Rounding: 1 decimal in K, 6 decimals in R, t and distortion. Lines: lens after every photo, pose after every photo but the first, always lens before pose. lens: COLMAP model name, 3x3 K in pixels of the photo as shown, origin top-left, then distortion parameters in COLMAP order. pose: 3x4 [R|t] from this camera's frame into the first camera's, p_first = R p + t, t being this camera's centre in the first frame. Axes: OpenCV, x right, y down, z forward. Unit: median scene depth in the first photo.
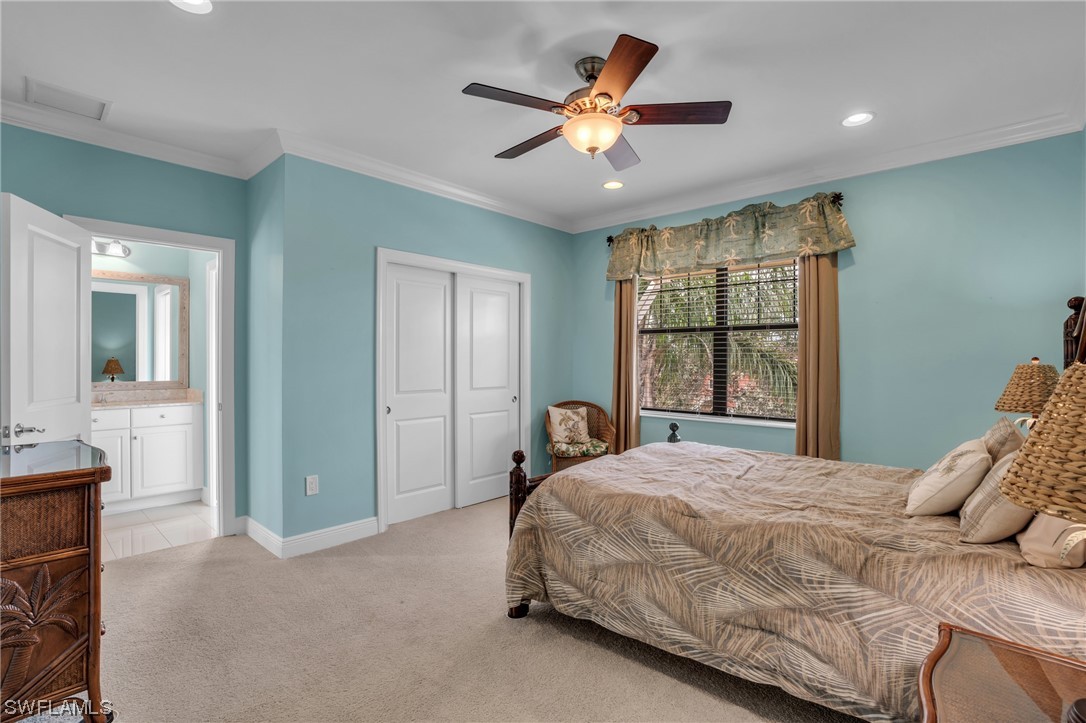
lens RADIAL K [[513.3, 0, 551.5], [0, 513.3, 363.6], [0, 0, 1]] dist [-0.033067, 0.003912]
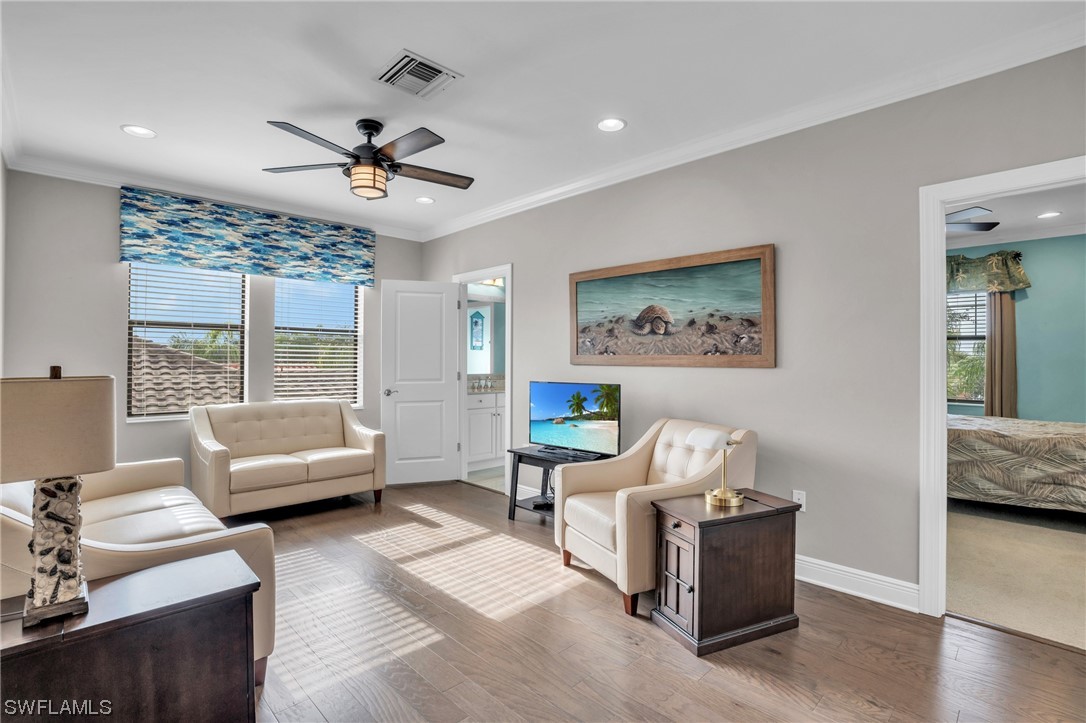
lens RADIAL K [[513.3, 0, 531.1], [0, 513.3, 361.7], [0, 0, 1]] dist [-0.033067, 0.003912]
pose [[0.996731, 0.009067, -0.080283, -0.746839], [-0.010033, 0.999882, -0.011629, 0.024203], [0.080168, 0.012396, 0.996704, -0.587002]]
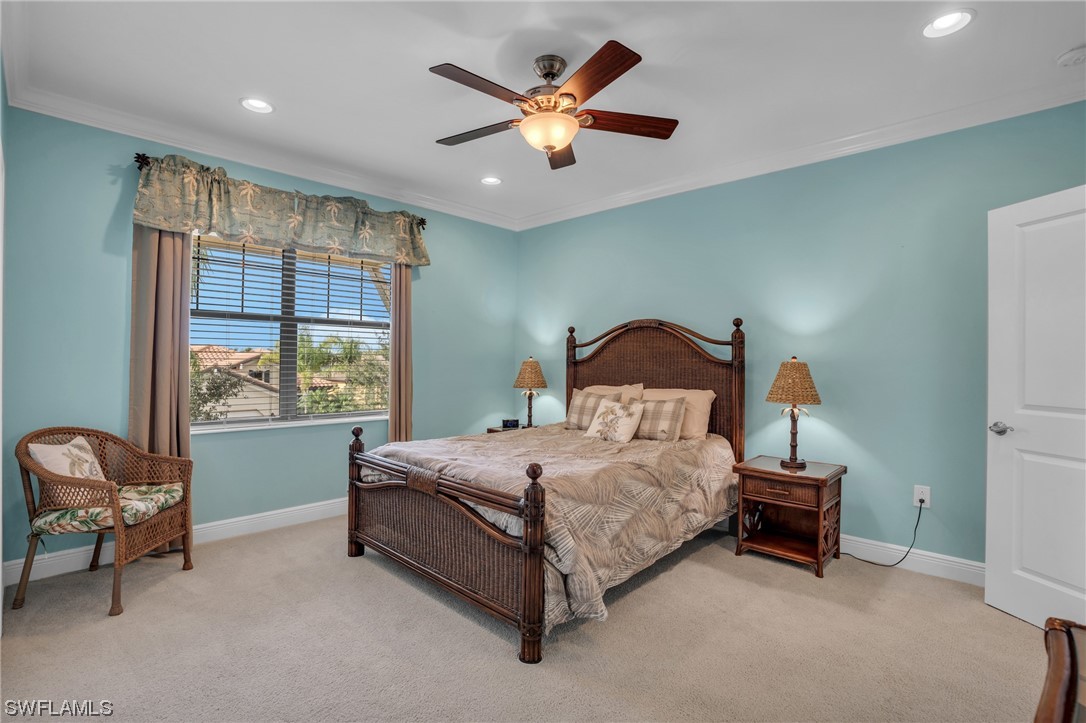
lens RADIAL K [[513.3, 0, 546.6], [0, 513.3, 356.8], [0, 0, 1]] dist [-0.033067, 0.003912]
pose [[0.041723, 0.003661, 0.999123, -0.618291], [-0.004352, 0.999984, -0.003483, -0.003797], [-0.999120, -0.004202, 0.041738, 0.633563]]
